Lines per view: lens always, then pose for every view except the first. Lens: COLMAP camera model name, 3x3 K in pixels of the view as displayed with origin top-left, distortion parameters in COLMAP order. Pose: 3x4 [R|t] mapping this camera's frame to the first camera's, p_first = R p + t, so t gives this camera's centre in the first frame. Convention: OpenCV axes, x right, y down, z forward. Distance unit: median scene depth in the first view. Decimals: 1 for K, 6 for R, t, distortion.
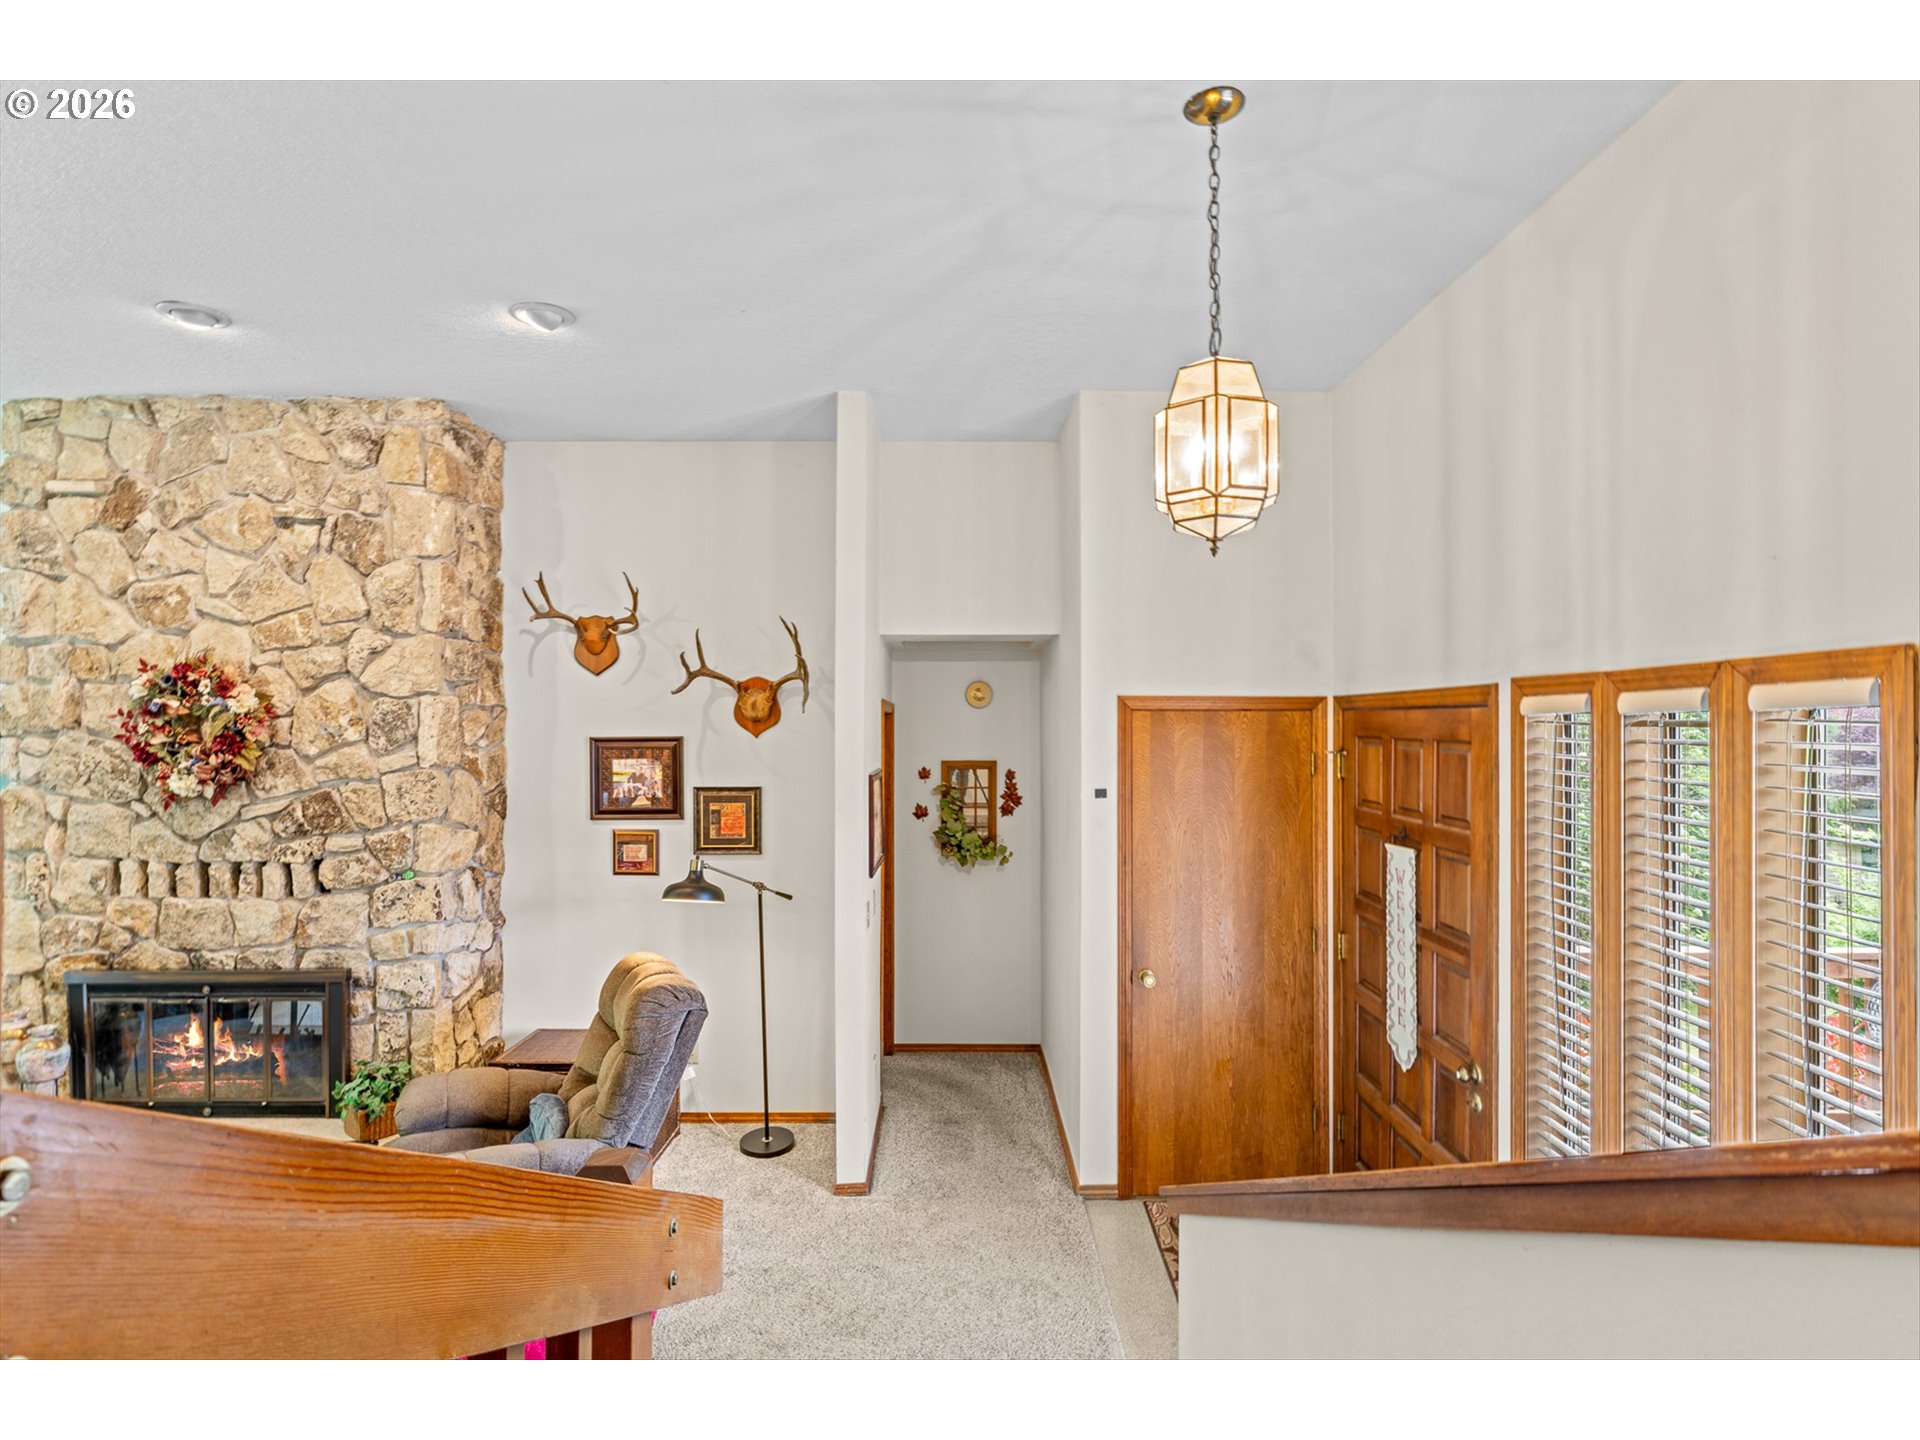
lens RADIAL K [[972.0, 0, 966.3], [0, 972.0, 715.2], [0, 0, 1]] dist [-0.001247, -0.000570]
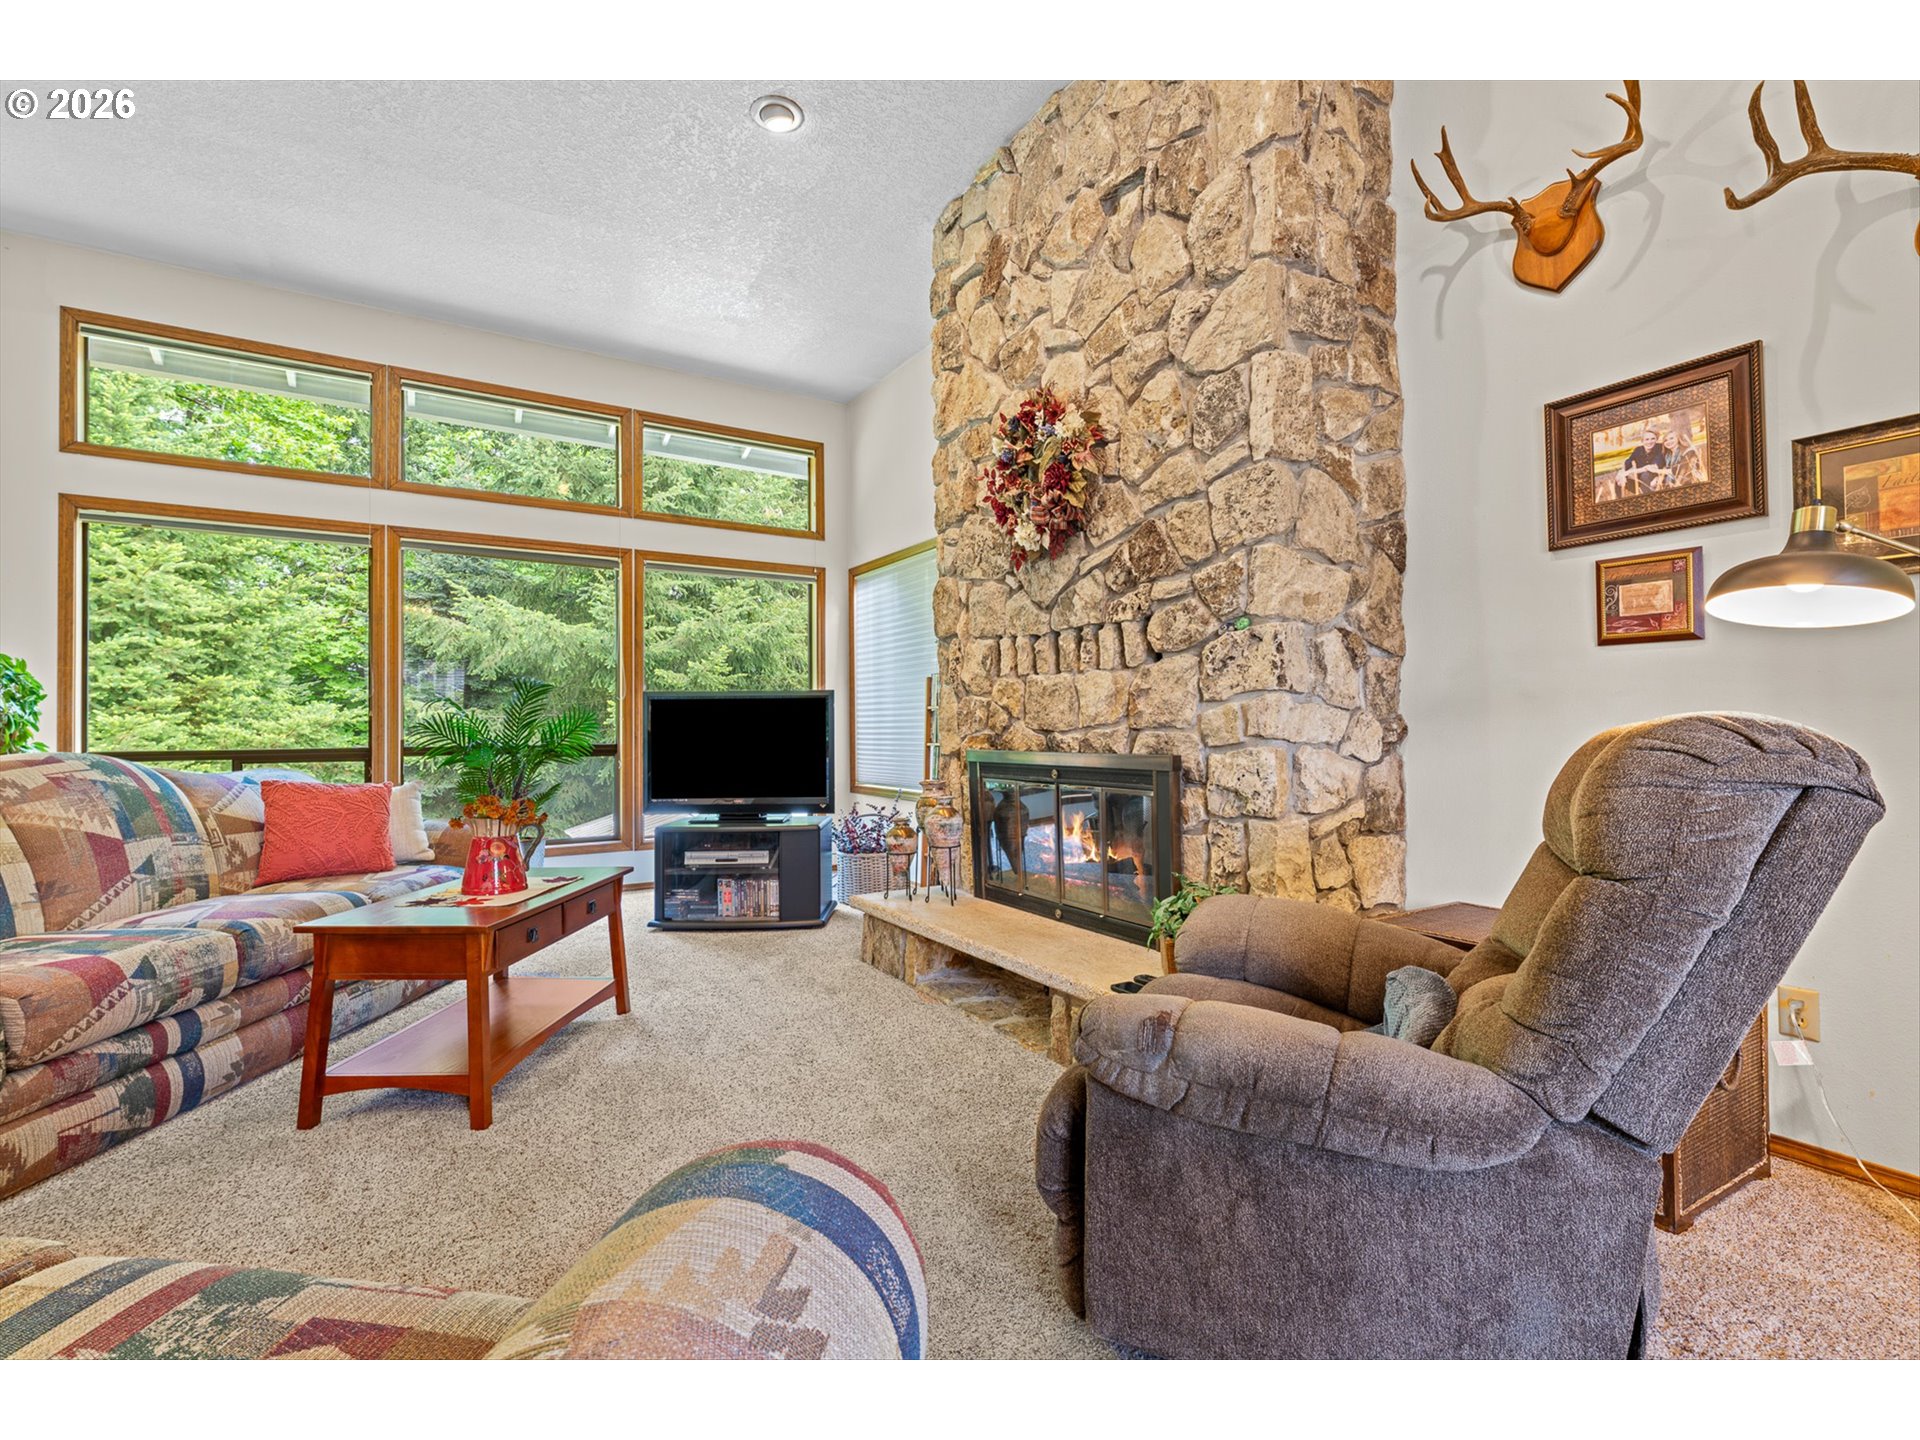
lens RADIAL K [[874.6, 0, 949.0], [0, 874.6, 720.4], [0, 0, 1]] dist [0.000129, -0.000239]
pose [[0.515072, -0.012740, -0.857052, -0.152661], [0.014060, 0.999881, -0.006413, 0.235819], [0.857032, -0.008747, 0.515190, 0.505836]]
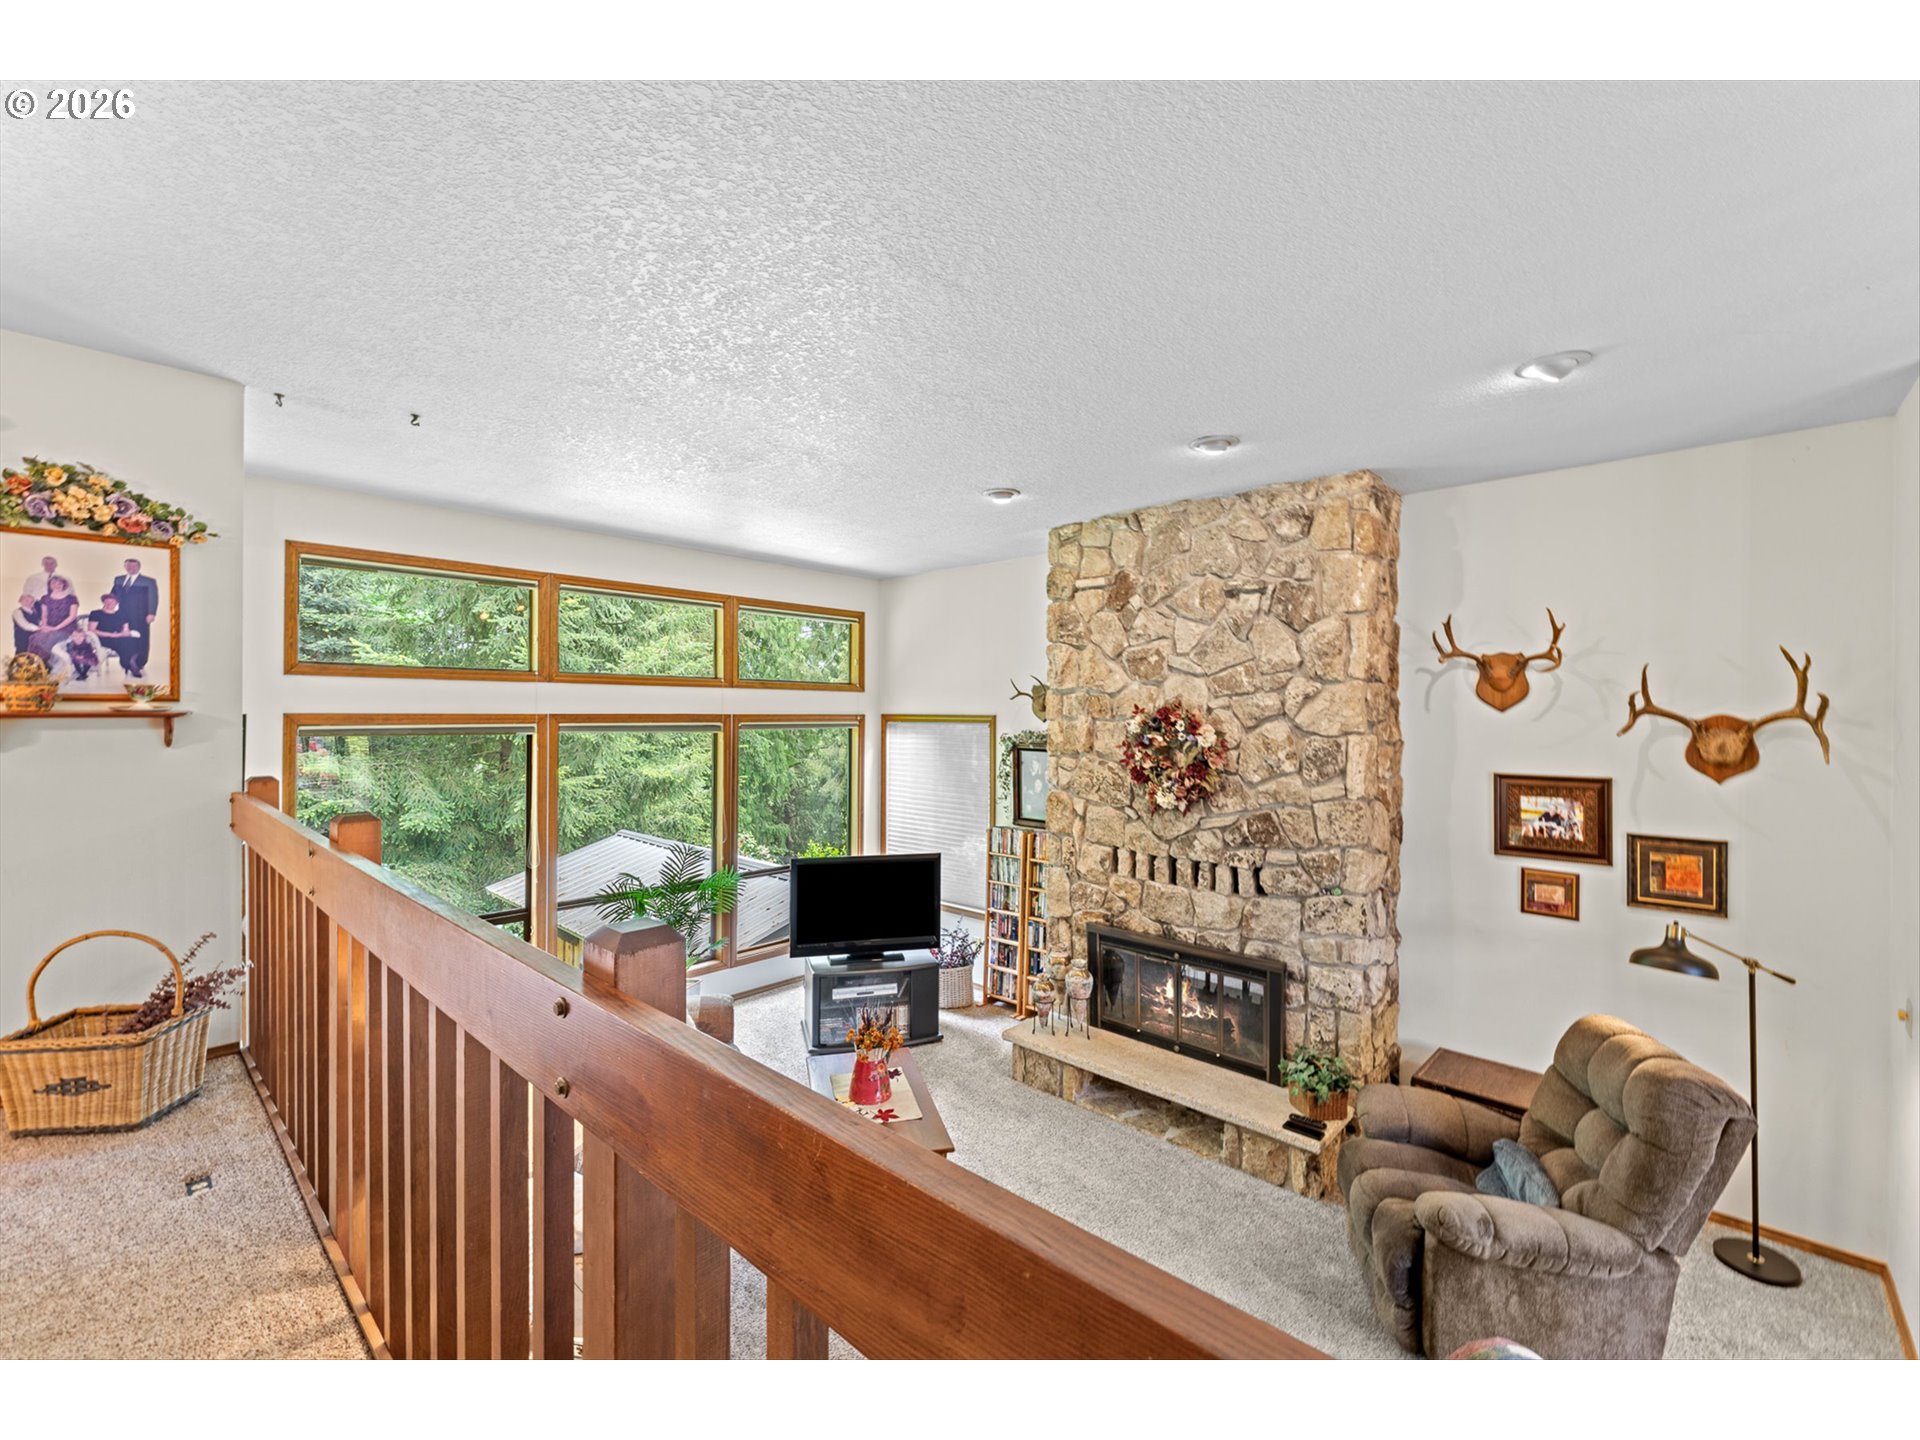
lens RADIAL K [[818.5, 0, 942.1], [0, 818.5, 709.5], [0, 0, 1]] dist [0.000972, 0.001191]
pose [[0.722272, 0.004030, -0.691597, -0.245105], [0.000175, 0.999982, 0.006009, -0.056027], [0.691609, -0.004461, 0.722258, -0.016122]]
